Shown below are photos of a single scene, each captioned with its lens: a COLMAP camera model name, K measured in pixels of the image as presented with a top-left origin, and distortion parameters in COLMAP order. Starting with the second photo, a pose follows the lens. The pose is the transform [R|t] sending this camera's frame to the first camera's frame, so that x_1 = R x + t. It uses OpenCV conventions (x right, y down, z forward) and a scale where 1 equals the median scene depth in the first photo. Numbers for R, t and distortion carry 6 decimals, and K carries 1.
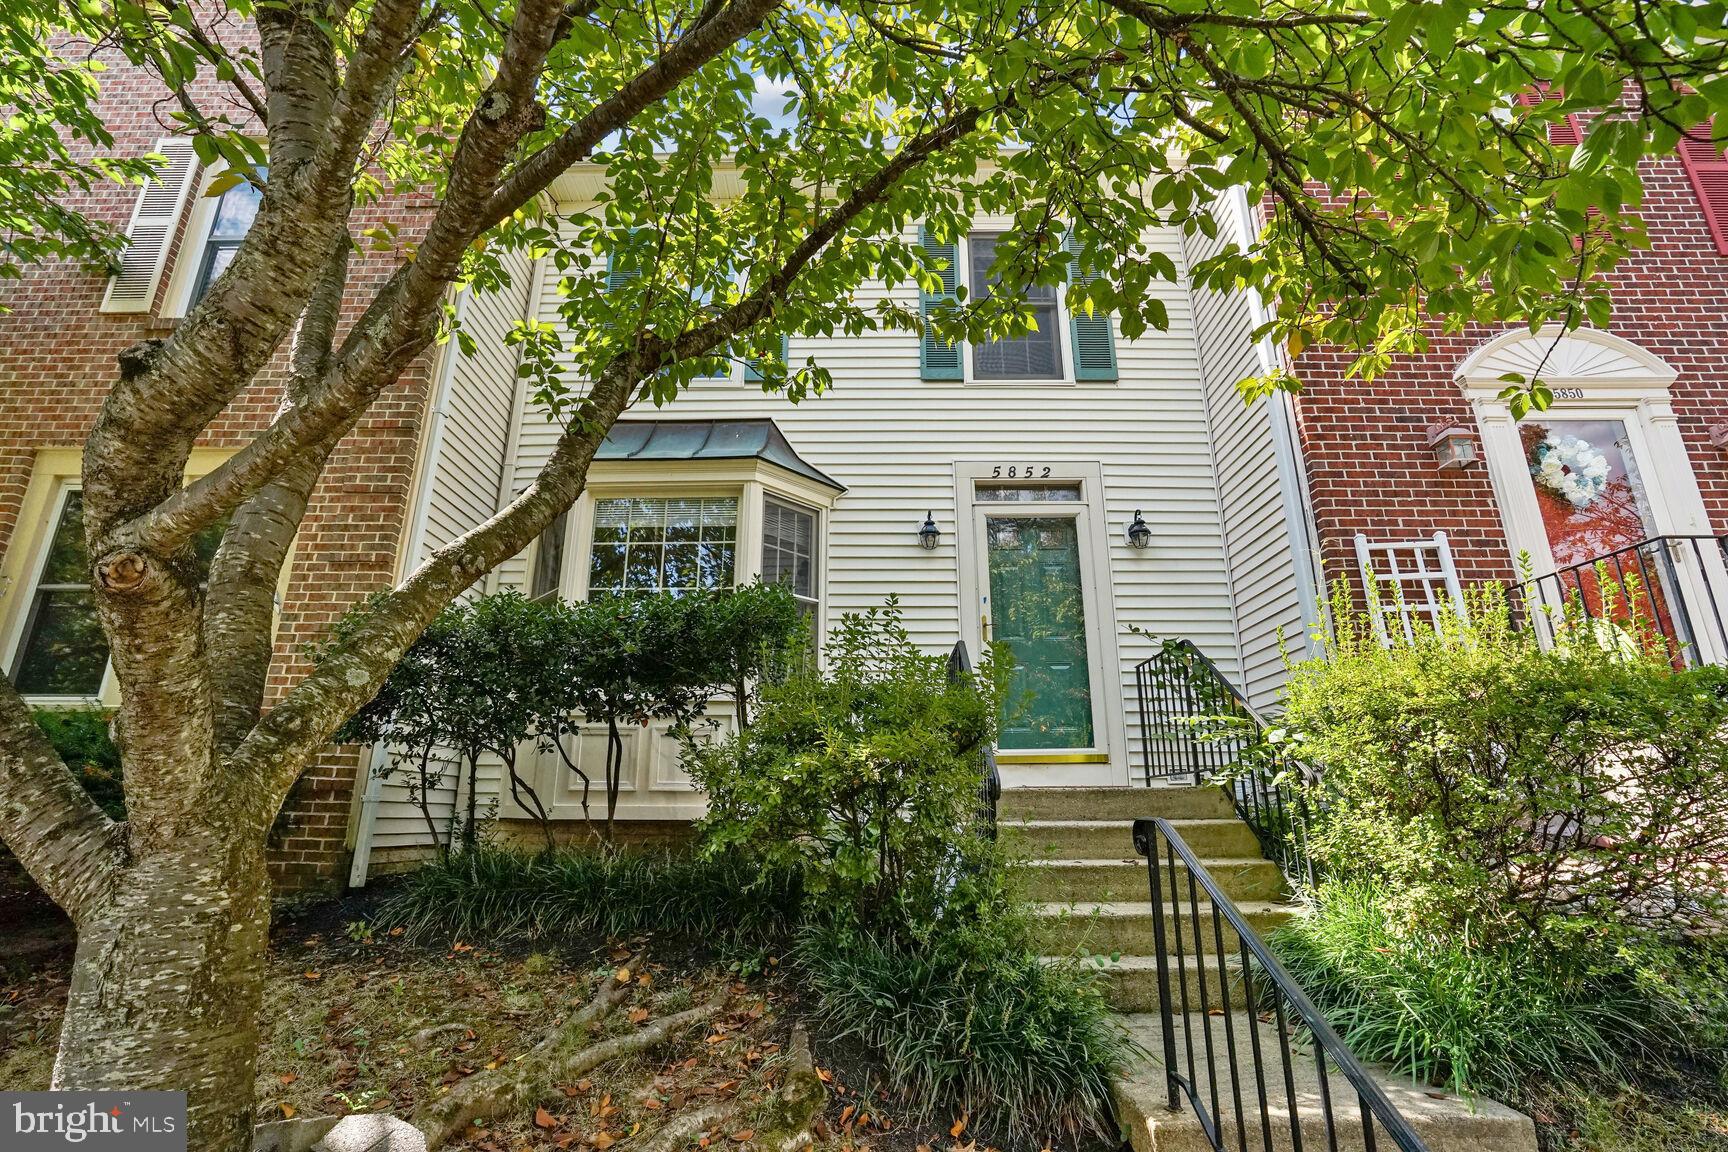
lens RADIAL K [[792.3, 0, 864.0], [0, 792.3, 576.0], [0, 0, 1]] dist [-0.065518, 0.024983]
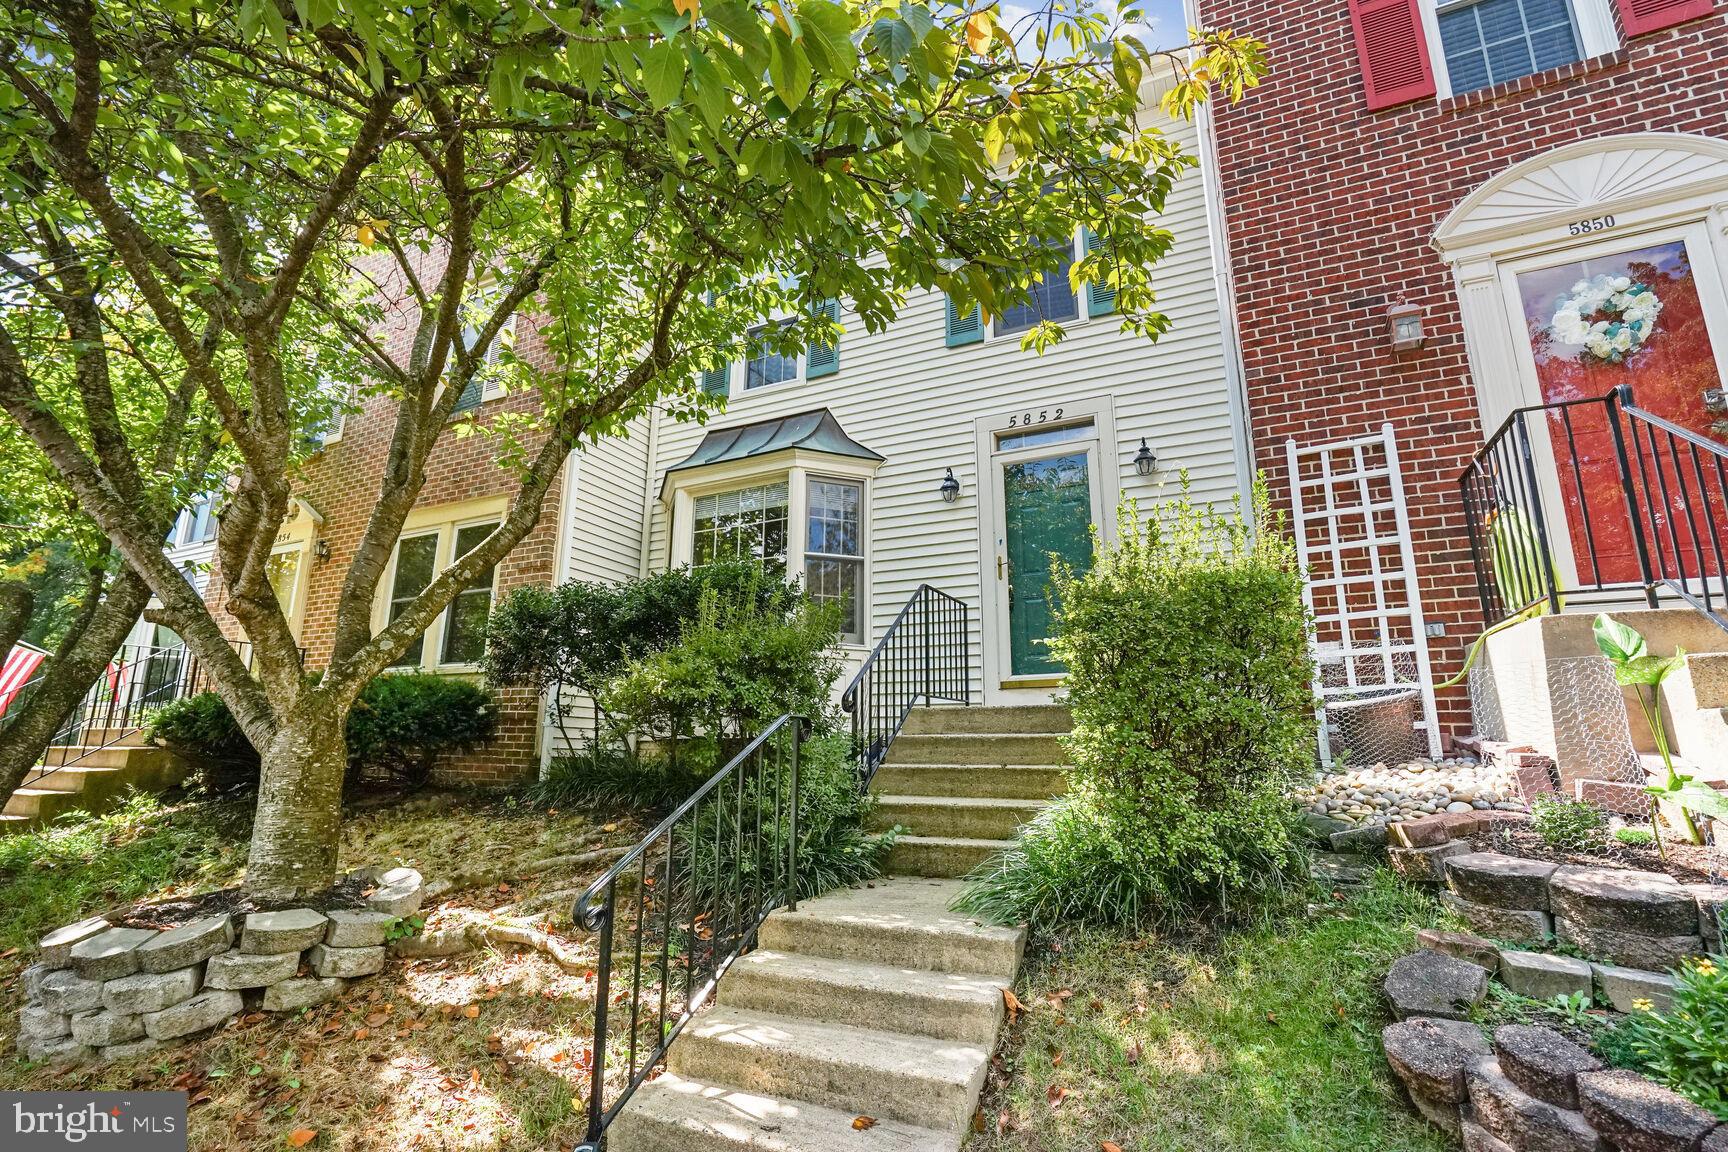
lens RADIAL K [[792.3, 0, 864.0], [0, 792.3, 576.0], [0, 0, 1]] dist [-0.065518, 0.024983]
pose [[0.906882, -0.090104, -0.411639, 0.527924], [0.118176, 0.992052, 0.043202, 0.008780], [0.404474, -0.087825, 0.910323, -0.103470]]
